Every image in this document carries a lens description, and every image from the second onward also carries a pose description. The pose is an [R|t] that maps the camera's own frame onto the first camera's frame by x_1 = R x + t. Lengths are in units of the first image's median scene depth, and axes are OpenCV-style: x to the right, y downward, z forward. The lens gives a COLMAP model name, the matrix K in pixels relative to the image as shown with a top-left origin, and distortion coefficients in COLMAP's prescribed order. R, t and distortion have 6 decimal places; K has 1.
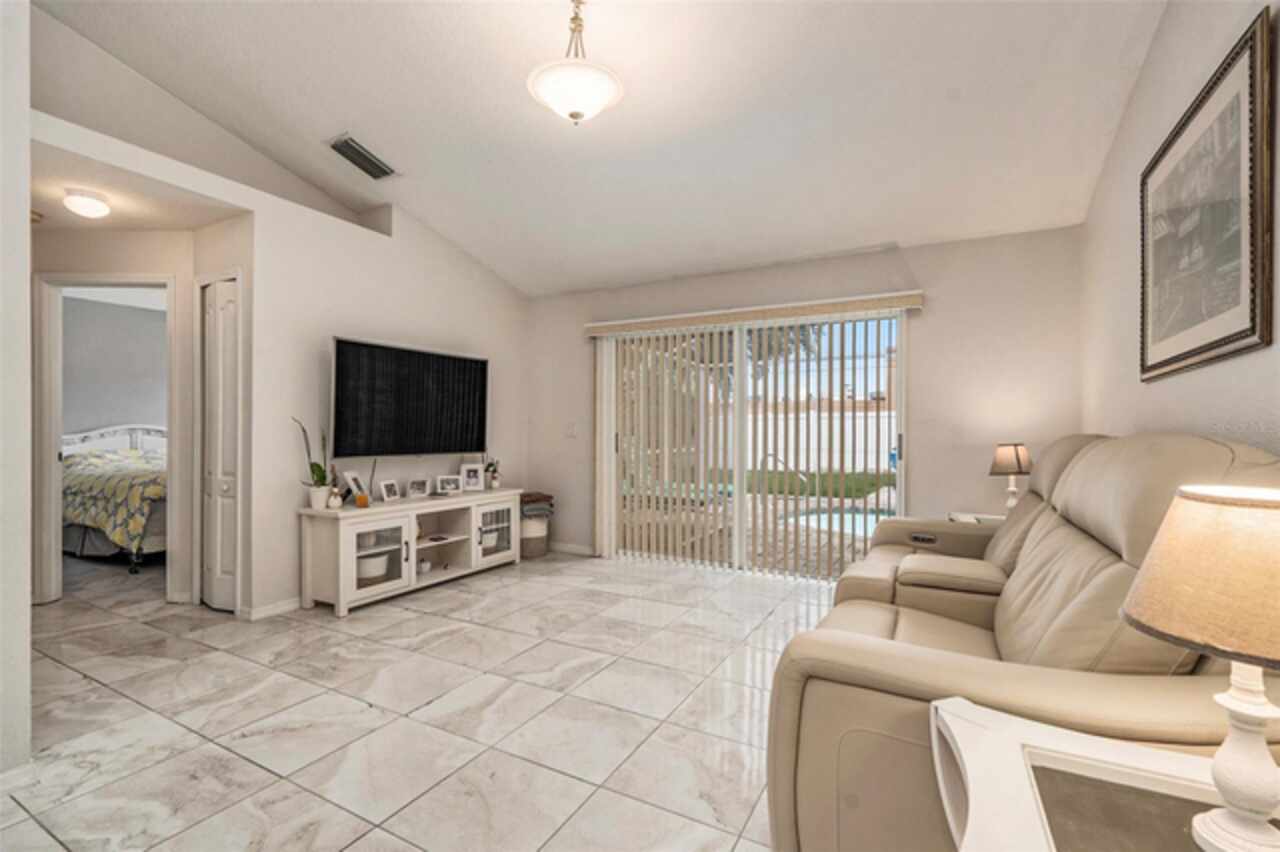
lens RADIAL K [[561.9, 0, 640.0], [0, 561.9, 430.4], [0, 0, 1]] dist [-0.001944, -0.000426]
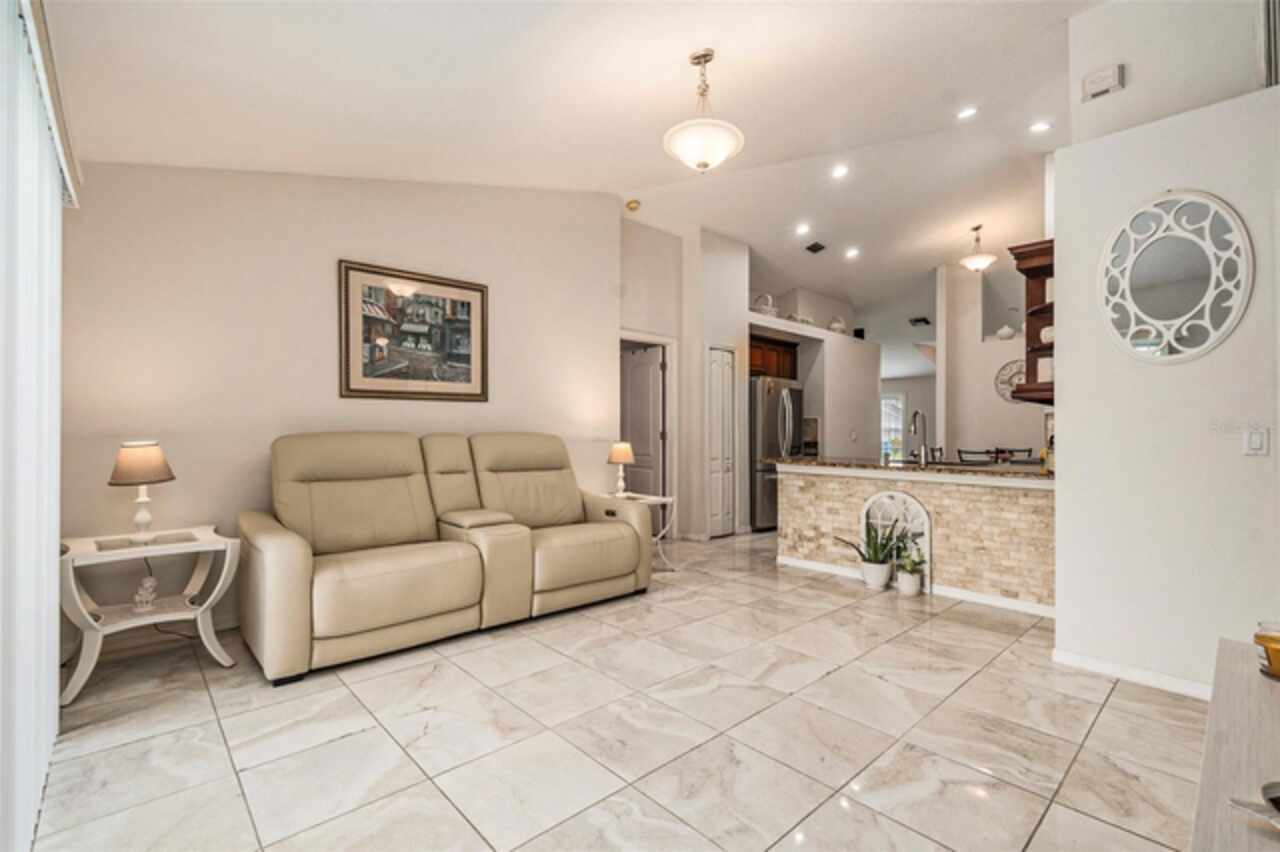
lens RADIAL K [[561.9, 0, 640.0], [0, 561.9, 430.4], [0, 0, 1]] dist [-0.001944, -0.000426]
pose [[-0.946243, -0.006765, 0.323386, -0.326163], [-0.009805, 0.999922, -0.007772, 0.006371], [-0.323308, -0.010525, -0.946235, 1.898300]]
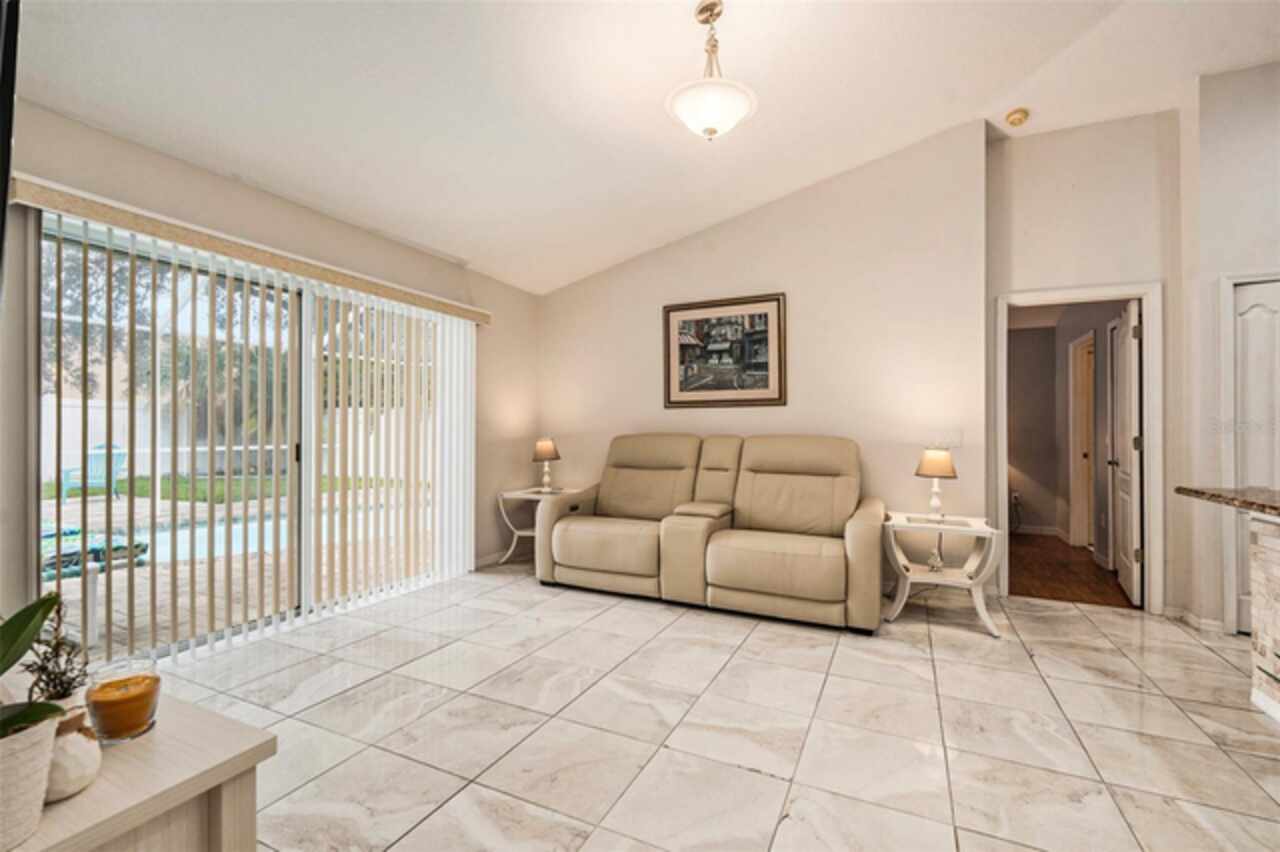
lens RADIAL K [[561.9, 0, 640.0], [0, 561.9, 430.4], [0, 0, 1]] dist [-0.001944, -0.000426]
pose [[-0.060673, 0.002559, 0.998154, -1.007698], [-0.017110, 0.999847, -0.003603, 0.003465], [-0.998011, -0.017297, -0.060620, 1.054023]]
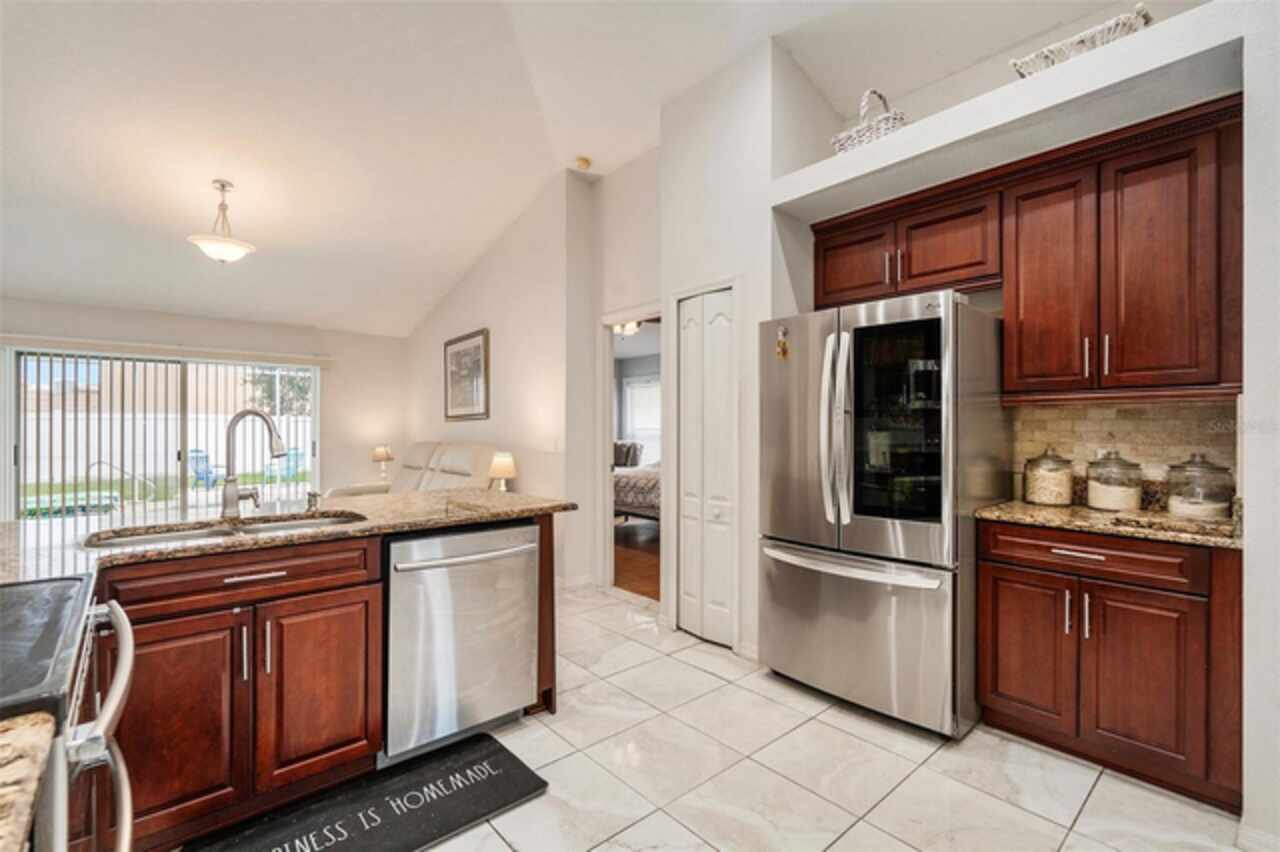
lens RADIAL K [[561.9, 0, 640.0], [0, 561.9, 430.4], [0, 0, 1]] dist [-0.001944, -0.000426]
pose [[0.349200, -0.005175, 0.937034, -1.103144], [-0.000763, 0.999983, 0.005807, -0.053035], [-0.937048, -0.002743, 0.349190, -0.682425]]
